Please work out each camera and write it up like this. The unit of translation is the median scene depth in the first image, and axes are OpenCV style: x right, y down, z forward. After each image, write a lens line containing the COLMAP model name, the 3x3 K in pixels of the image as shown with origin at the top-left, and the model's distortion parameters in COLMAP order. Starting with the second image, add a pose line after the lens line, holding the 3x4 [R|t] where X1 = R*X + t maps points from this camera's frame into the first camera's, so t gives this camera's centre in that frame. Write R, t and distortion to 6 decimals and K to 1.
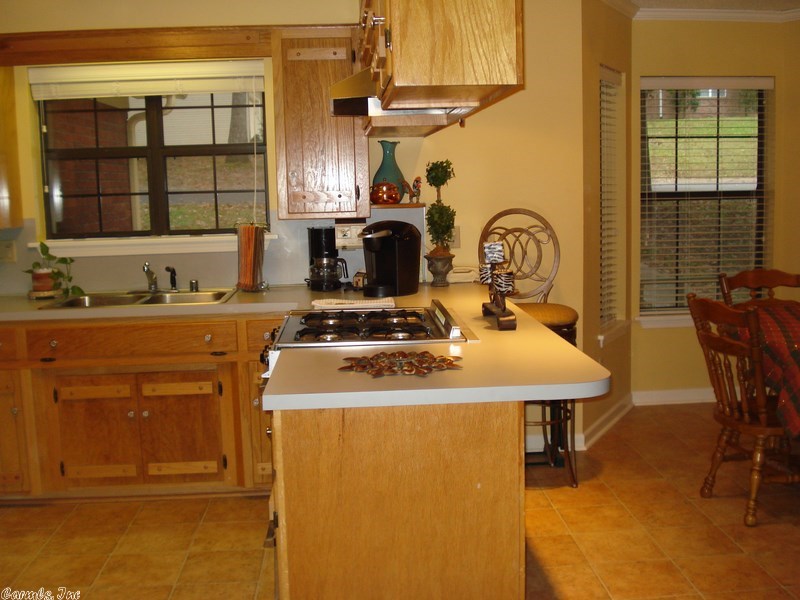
lens RADIAL K [[913.2, 0, 400.0], [0, 913.2, 300.0], [0, 0, 1]] dist [-0.073260, -0.075753]
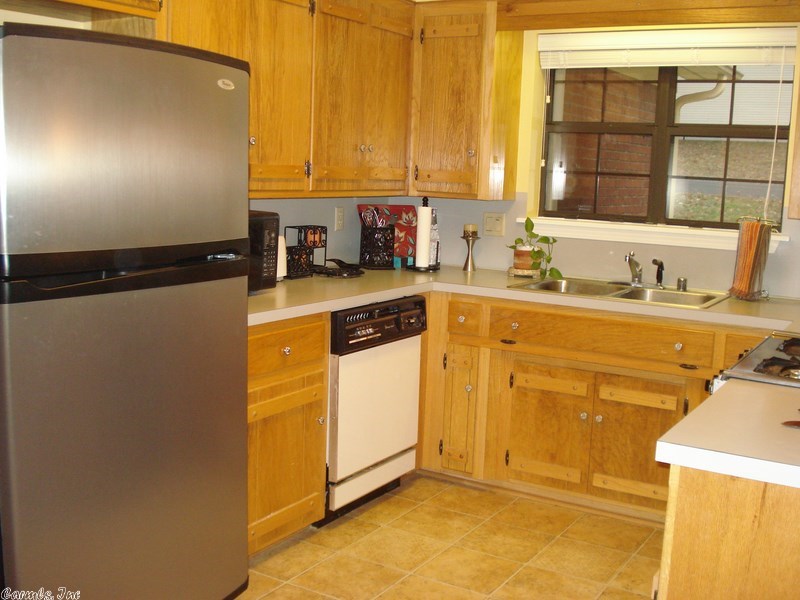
lens RADIAL K [[913.2, 0, 400.0], [0, 913.2, 300.0], [0, 0, 1]] dist [-0.073260, -0.075753]
pose [[0.819670, 0.137175, -0.556169, 0.042511], [-0.128886, 0.990173, 0.054269, -0.014184], [0.558148, 0.027200, 0.829295, 0.137554]]
